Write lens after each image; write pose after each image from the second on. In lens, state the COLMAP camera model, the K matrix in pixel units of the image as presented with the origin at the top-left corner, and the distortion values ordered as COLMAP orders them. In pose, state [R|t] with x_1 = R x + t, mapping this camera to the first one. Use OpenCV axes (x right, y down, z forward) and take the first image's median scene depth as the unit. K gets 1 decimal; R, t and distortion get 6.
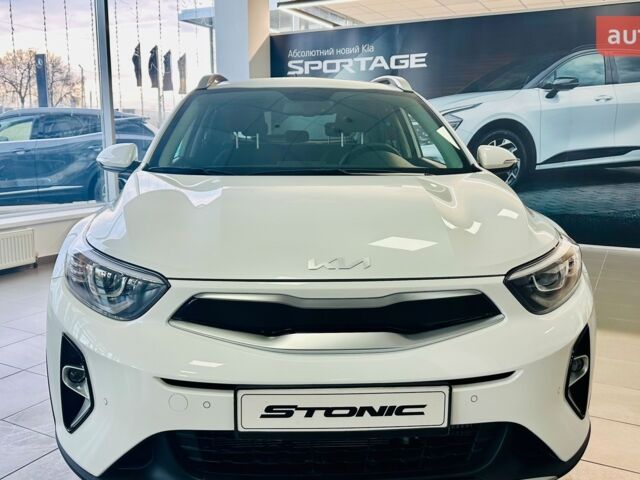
lens RADIAL K [[583.2, 0, 323.1], [0, 583.2, 239.6], [0, 0, 1]] dist [0.152065, -0.303760]
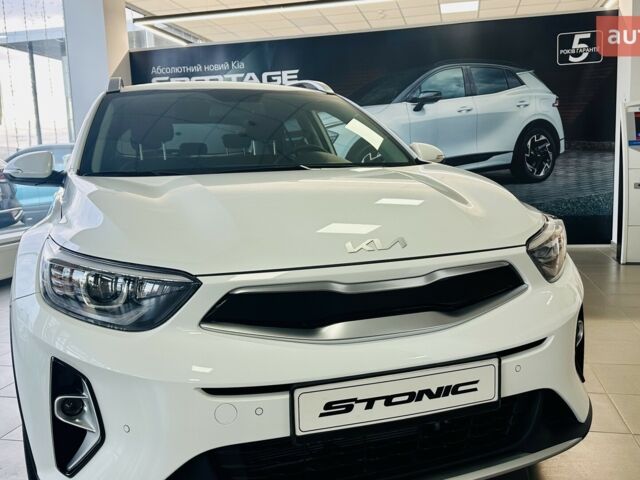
lens RADIAL K [[591.8, 0, 320.0], [0, 591.8, 240.0], [0, 0, 1]] dist [0.147780, -0.291305]
pose [[0.966222, -0.073516, 0.247004, -0.167785], [0.084401, 0.995860, -0.033760, 0.032591], [-0.243500, 0.053467, 0.968426, 0.048499]]
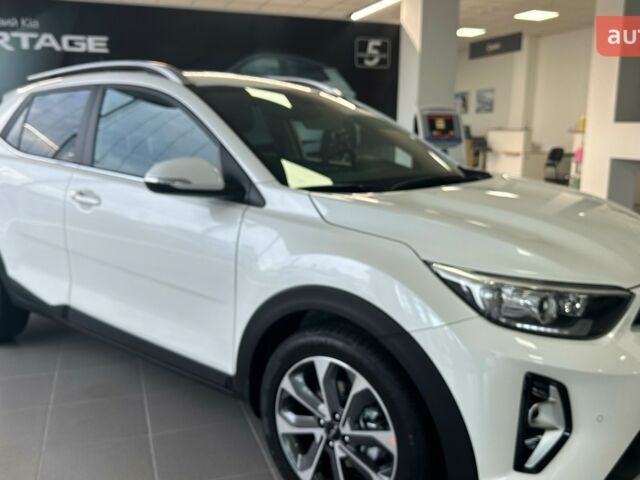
lens RADIAL K [[602.3, 0, 313.2], [0, 602.3, 240.2], [0, 0, 1]] dist [0.085224, -0.159490]
pose [[0.696279, -0.127486, 0.706359, -0.819515], [0.112227, 0.991333, 0.068294, -0.093774], [-0.708943, 0.031720, 0.704552, 0.341659]]
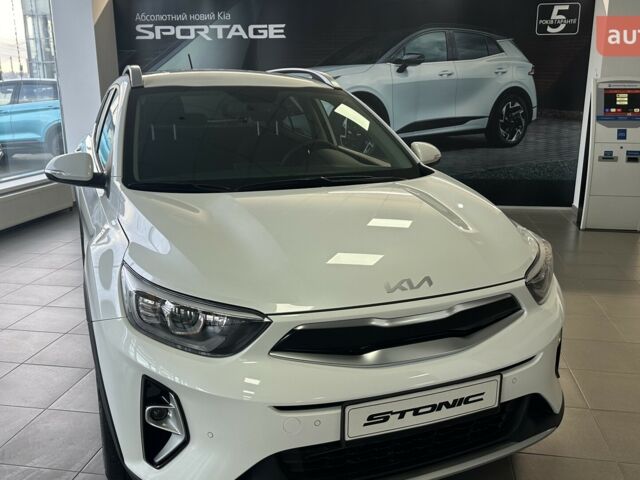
lens RADIAL K [[583.2, 0, 323.1], [0, 583.2, 239.6], [0, 0, 1]] dist [0.152065, -0.303760]
pose [[0.949865, -0.081275, 0.301912, -0.267504], [0.057064, 0.994469, 0.088180, -0.089320], [-0.307409, -0.066531, 0.949249, -0.024808]]
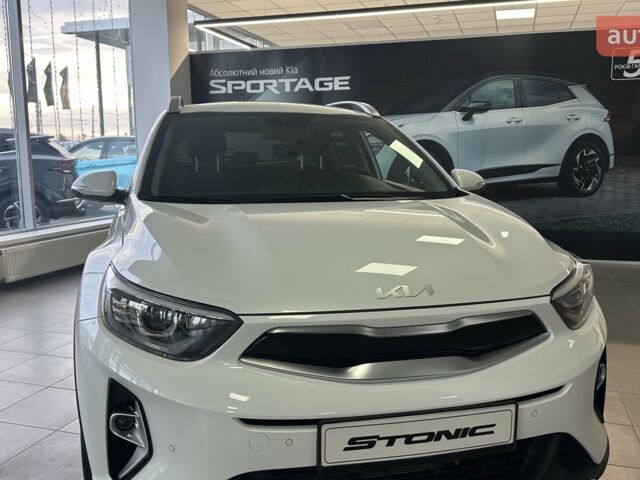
lens RADIAL K [[583.2, 0, 323.1], [0, 583.2, 239.6], [0, 0, 1]] dist [0.152065, -0.303760]
pose [[0.983984, -0.030789, 0.175577, -0.163245], [0.035557, 0.999078, -0.024077, -0.016989], [-0.174674, 0.029934, 0.984171, 0.006388]]
